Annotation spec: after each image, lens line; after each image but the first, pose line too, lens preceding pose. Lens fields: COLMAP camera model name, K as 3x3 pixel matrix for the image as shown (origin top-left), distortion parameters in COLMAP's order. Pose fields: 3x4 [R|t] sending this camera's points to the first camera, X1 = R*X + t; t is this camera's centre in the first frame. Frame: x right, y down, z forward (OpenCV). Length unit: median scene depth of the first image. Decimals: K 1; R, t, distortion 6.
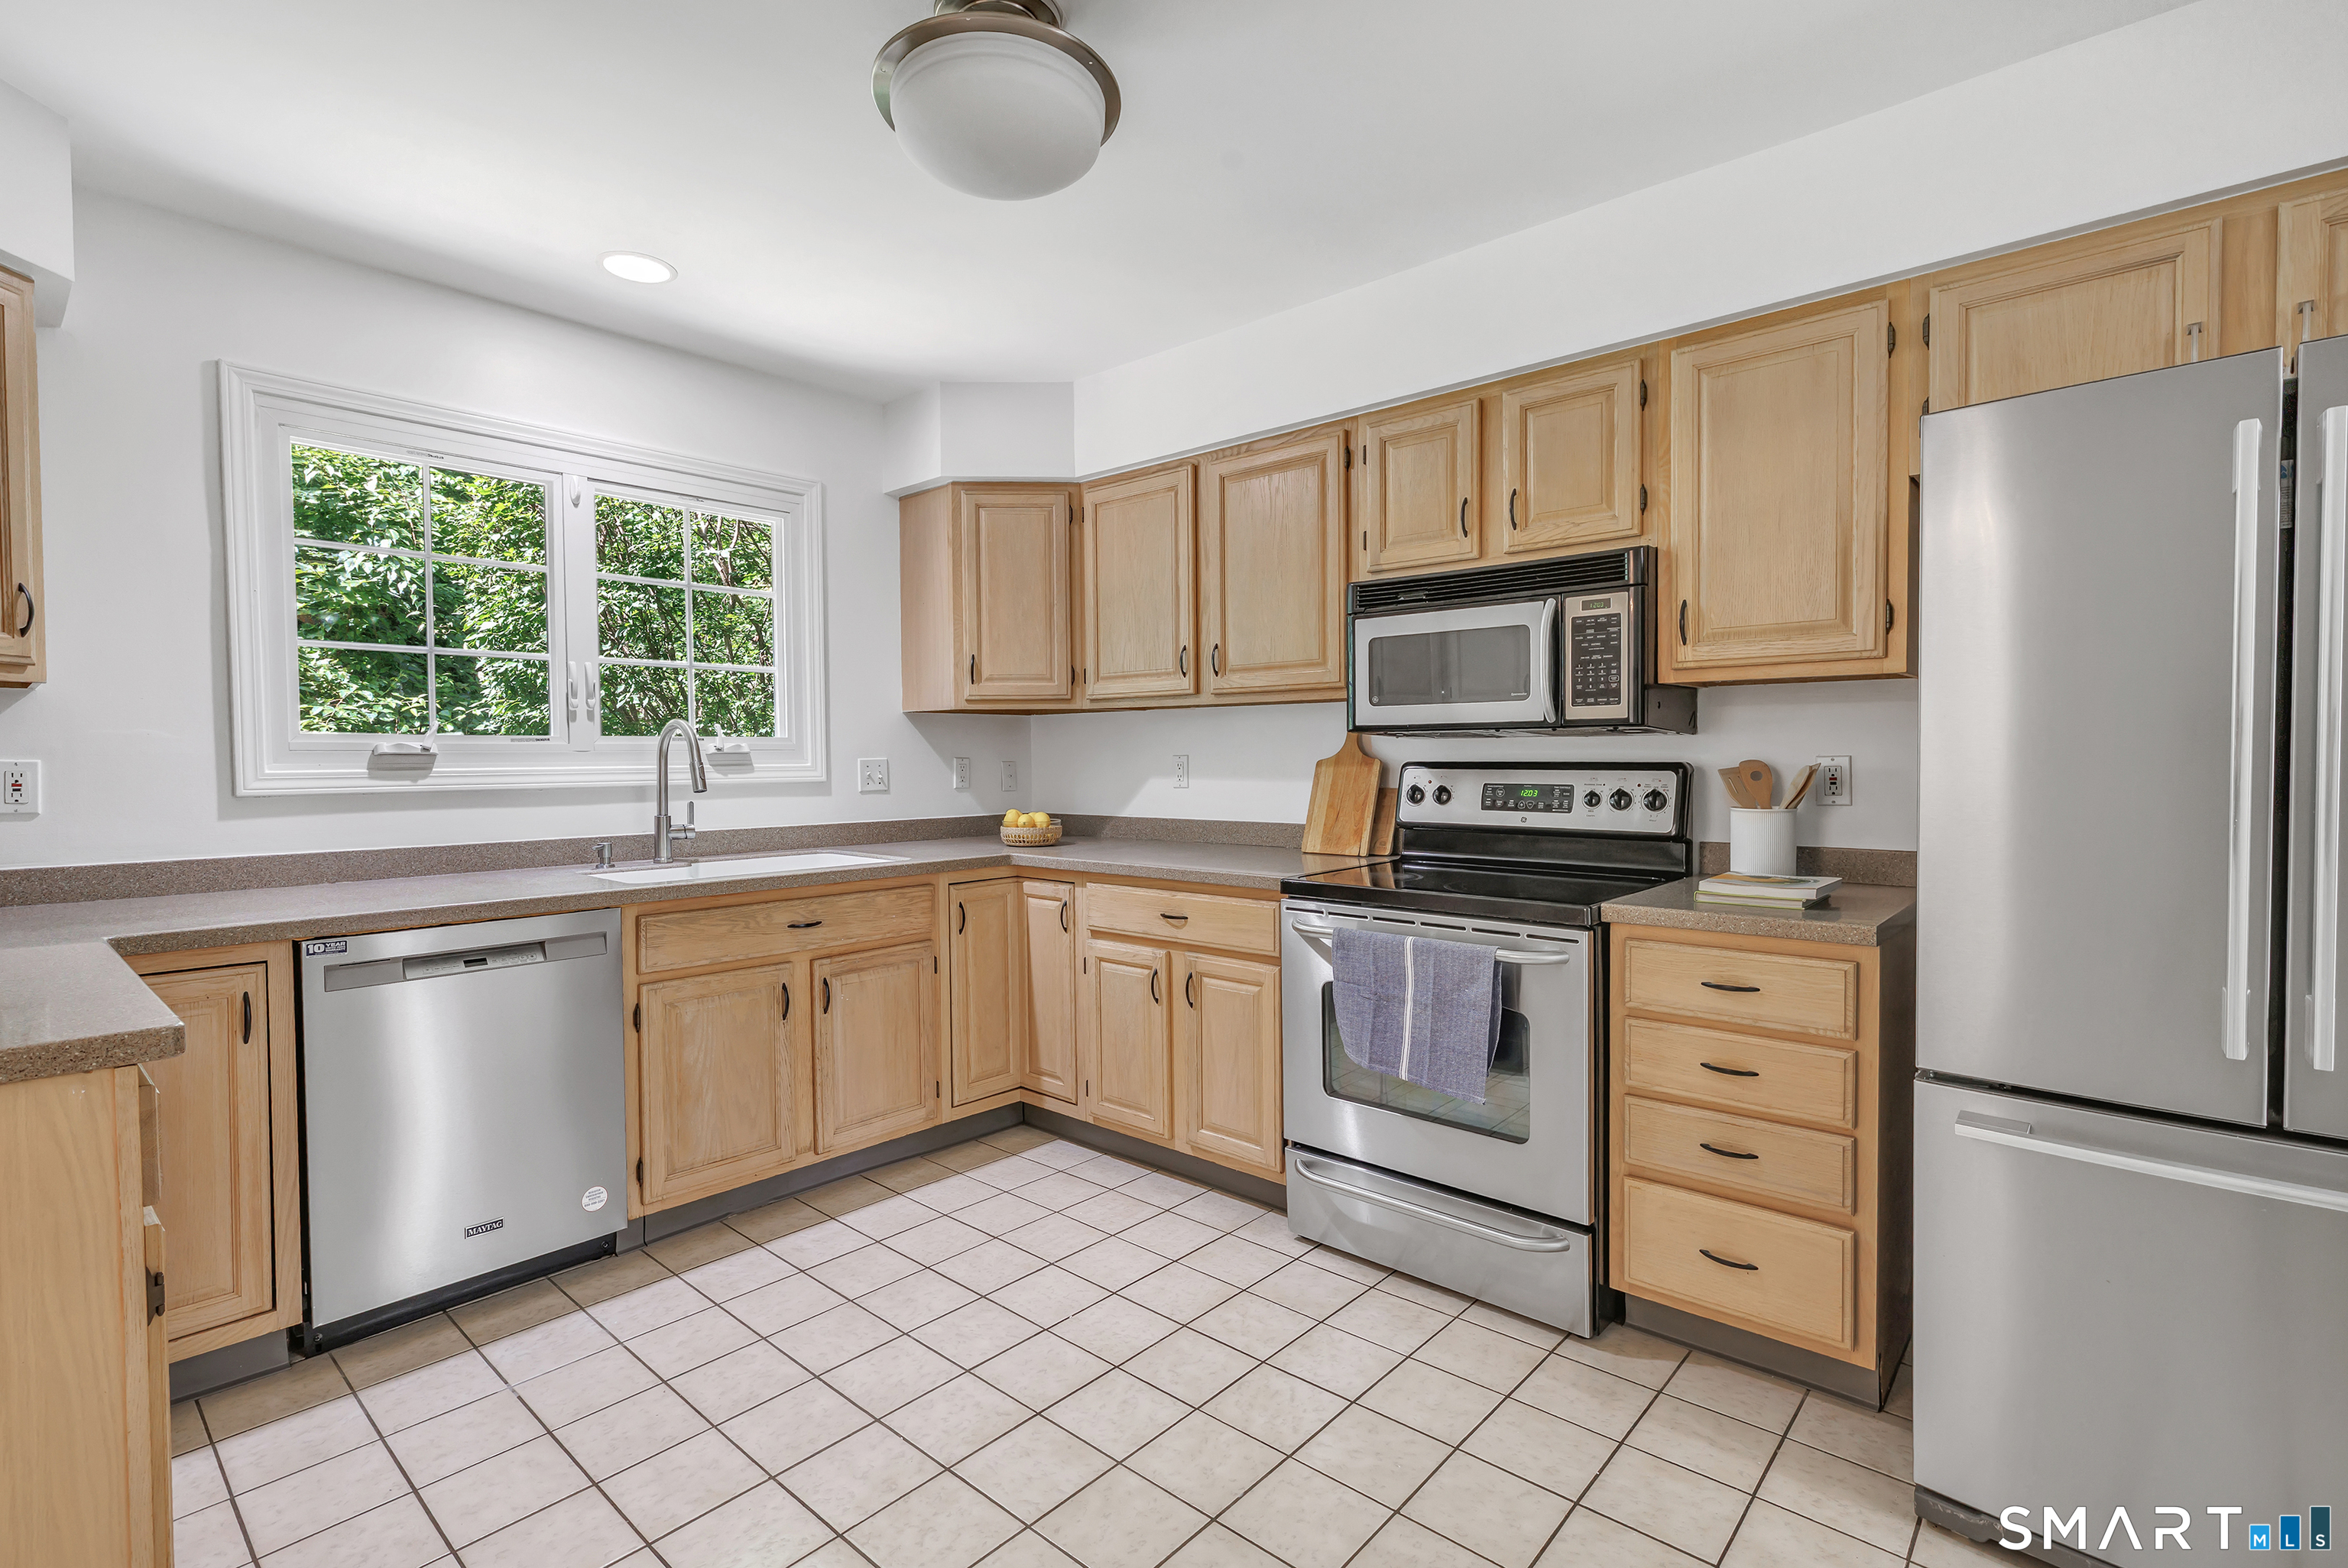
lens RADIAL K [[1066.7, 0, 1148.6], [0, 1066.7, 783.5], [0, 0, 1]] dist [-0.000500, -0.002315]
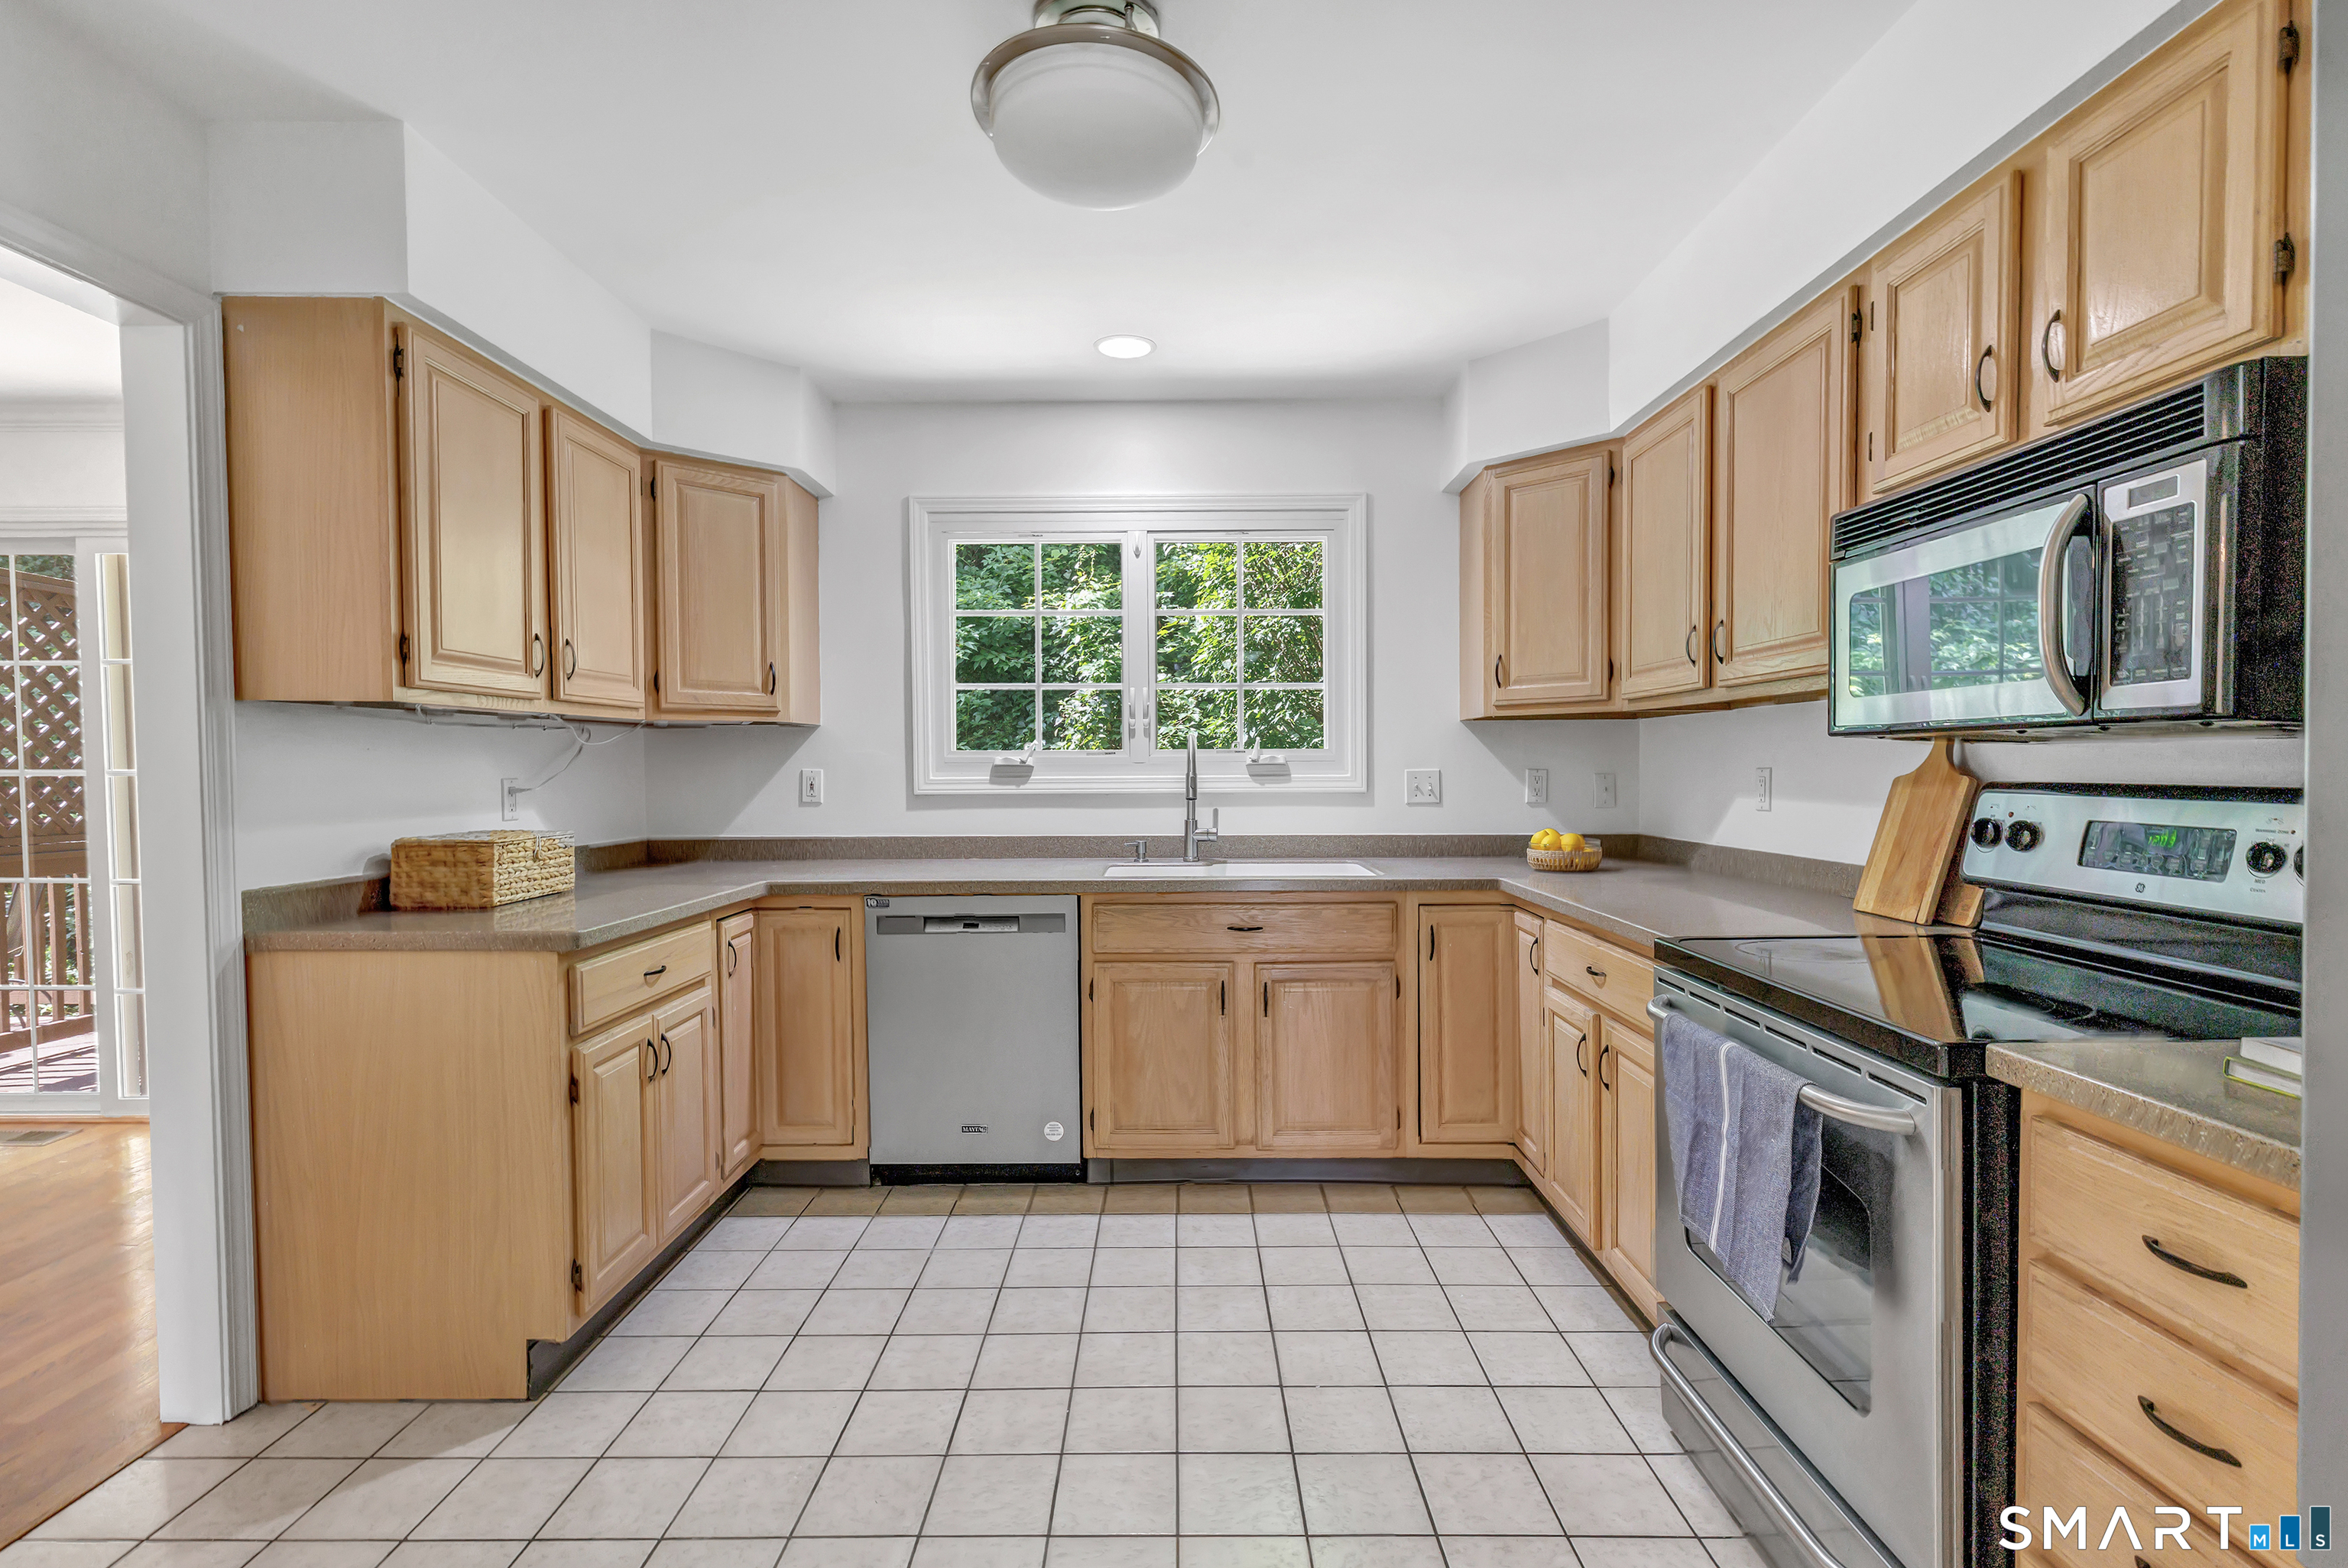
lens RADIAL K [[1066.7, 0, 1191.3], [0, 1066.7, 805.1], [0, 0, 1]] dist [-0.000500, -0.002315]
pose [[0.682745, 0.030352, -0.730026, 0.400057], [-0.019109, 0.999537, 0.023686, -0.013013], [0.730407, -0.002222, 0.683008, 0.238910]]
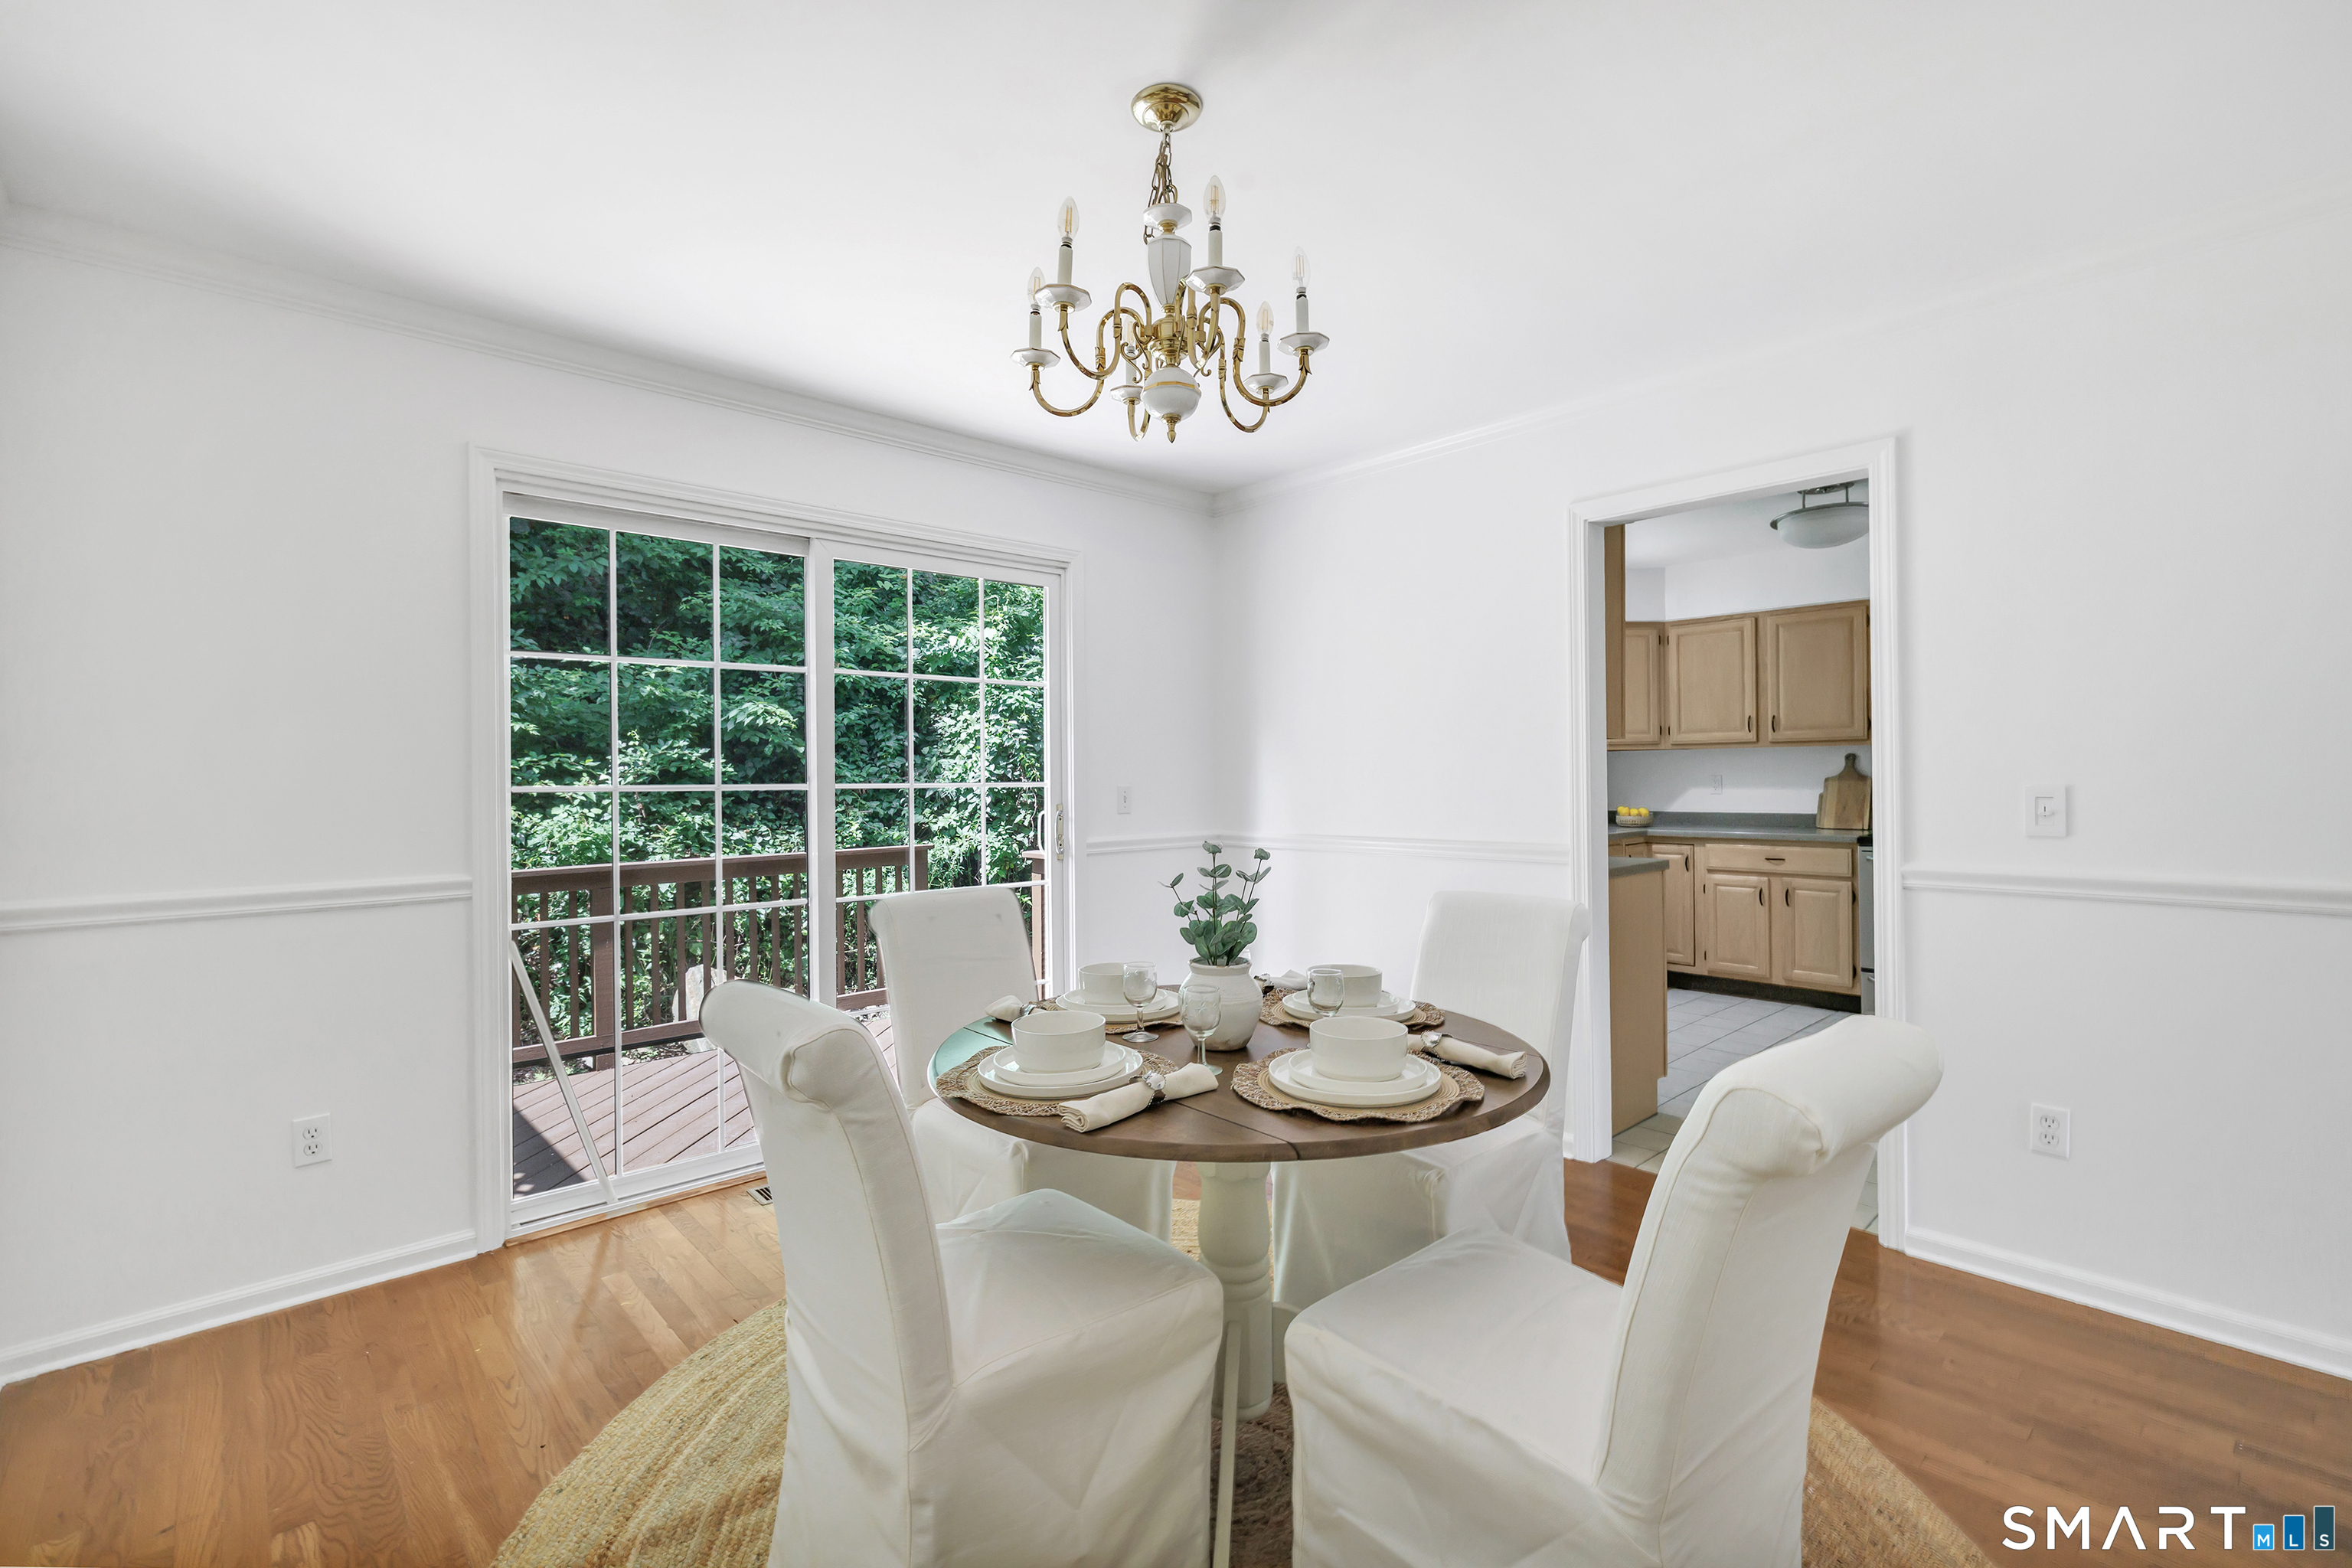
lens RADIAL K [[994.8, 0, 1172.9], [0, 994.8, 778.1], [0, 0, 1]] dist [-0.023651, 0.000102]
pose [[0.994711, -0.003008, -0.102672, -0.887419], [0.000400, 0.999677, -0.025413, 0.023791], [0.102716, 0.025238, 0.994391, -0.894652]]
